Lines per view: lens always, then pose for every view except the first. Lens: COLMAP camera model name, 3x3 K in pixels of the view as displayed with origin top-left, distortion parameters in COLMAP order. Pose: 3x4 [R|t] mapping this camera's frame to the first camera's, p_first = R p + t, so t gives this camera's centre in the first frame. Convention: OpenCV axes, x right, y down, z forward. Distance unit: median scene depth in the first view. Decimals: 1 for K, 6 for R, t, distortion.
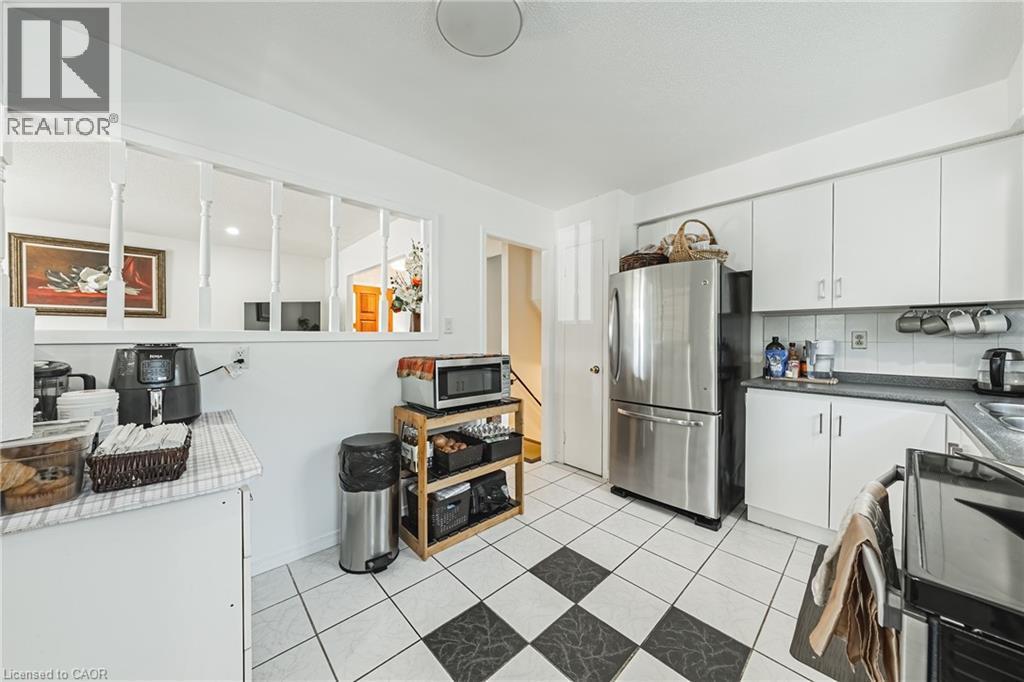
lens RADIAL K [[347.4, 0, 505.4], [0, 347.4, 338.2], [0, 0, 1]] dist [-0.002567, 0.000325]
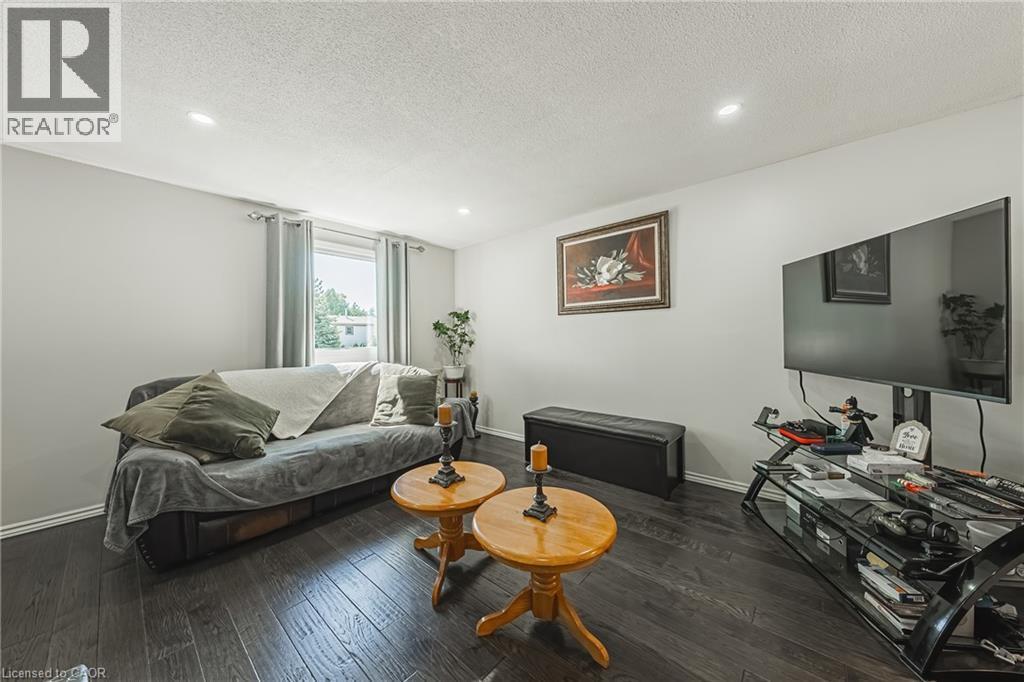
lens RADIAL K [[347.4, 0, 512.3], [0, 347.4, 339.1], [0, 0, 1]] dist [-0.002567, 0.000325]
pose [[0.107275, -0.001245, -0.994229, -0.394801], [0.006567, 0.999978, -0.000544, 0.002808], [0.994208, -0.006471, 0.107281, 0.741669]]
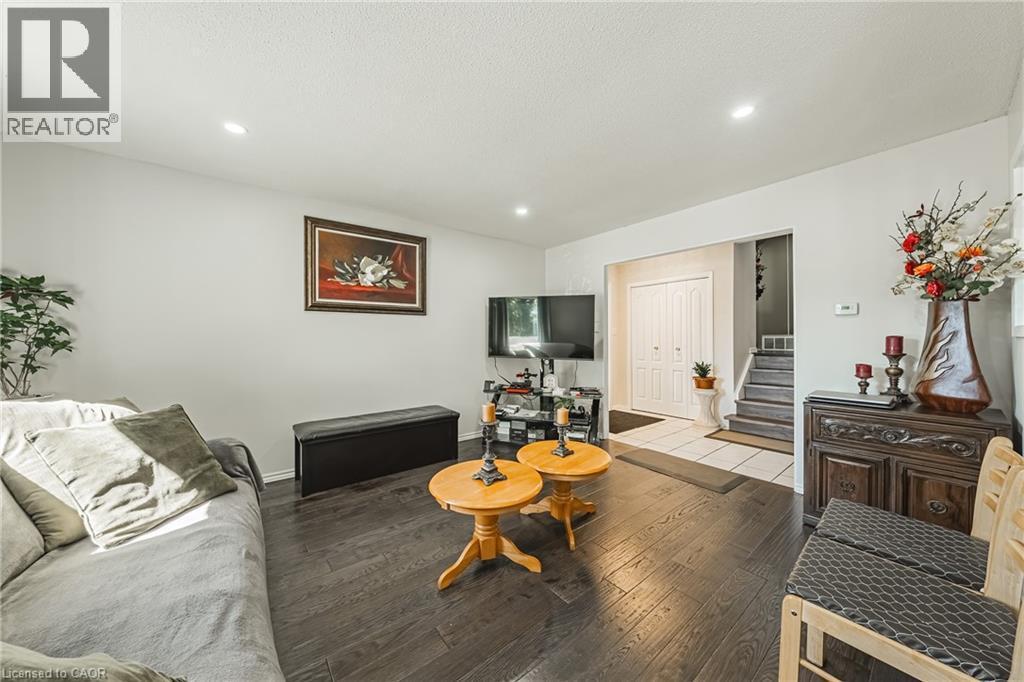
lens RADIAL K [[347.4, 0, 505.4], [0, 347.4, 340.5], [0, 0, 1]] dist [-0.002567, 0.000325]
pose [[0.996343, -0.001060, -0.085436, -0.852872], [0.001222, 0.999998, 0.001842, 0.005121], [0.085434, -0.001940, 0.996342, 0.176479]]
